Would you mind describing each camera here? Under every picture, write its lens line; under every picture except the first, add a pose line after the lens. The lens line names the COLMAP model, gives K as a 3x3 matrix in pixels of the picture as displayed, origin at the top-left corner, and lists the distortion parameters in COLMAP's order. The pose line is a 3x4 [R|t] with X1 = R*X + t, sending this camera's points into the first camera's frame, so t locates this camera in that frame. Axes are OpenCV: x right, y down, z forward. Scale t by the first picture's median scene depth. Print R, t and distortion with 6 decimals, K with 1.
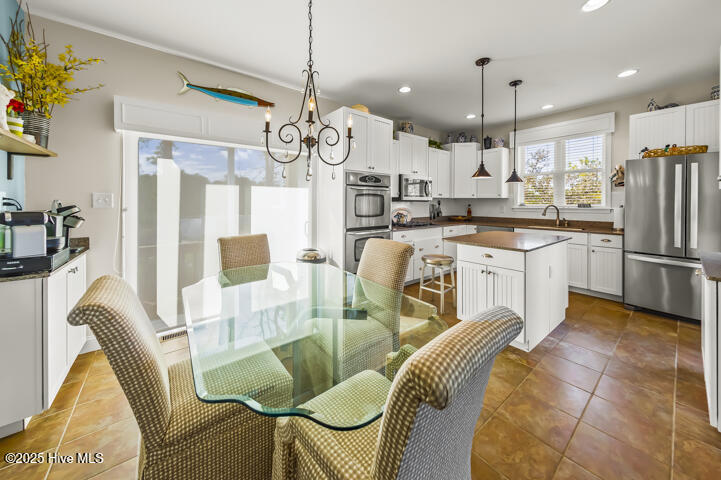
lens RADIAL K [[256.9, 0, 359.1], [0, 256.9, 202.3], [0, 0, 1]] dist [-0.000018, 0.000020]
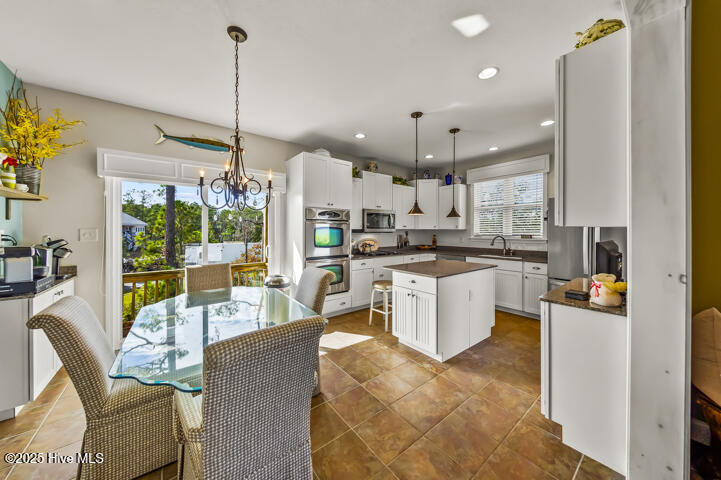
lens RADIAL K [[245.9, 0, 359.7], [0, 245.9, 229.8], [0, 0, 1]] dist [0.000102, 0.000003]
pose [[0.999982, -0.000541, -0.006014, 0.213936], [0.000534, 0.999999, -0.001100, -0.023091], [0.006014, 0.001097, 0.999981, -0.109125]]
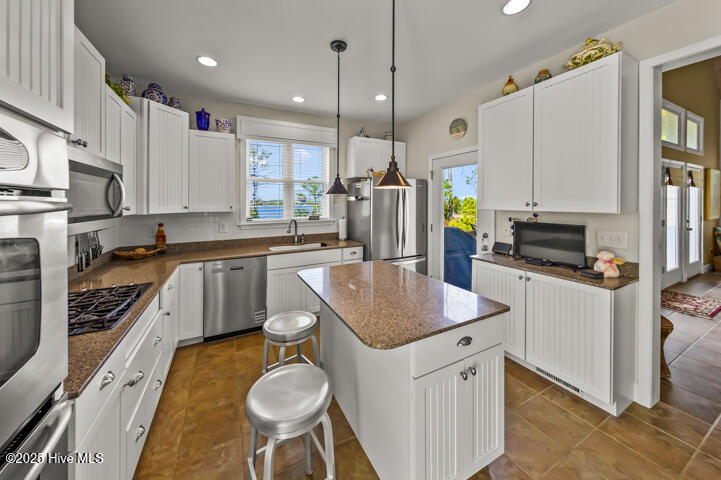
lens RADIAL K [[256.9, 0, 359.1], [0, 256.9, 202.3], [0, 0, 1]] dist [-0.000018, 0.000020]
pose [[0.191244, -0.006189, 0.981523, -0.040763], [0.004281, 0.999976, 0.005471, -0.068388], [-0.981533, 0.003155, 0.191266, 0.906209]]
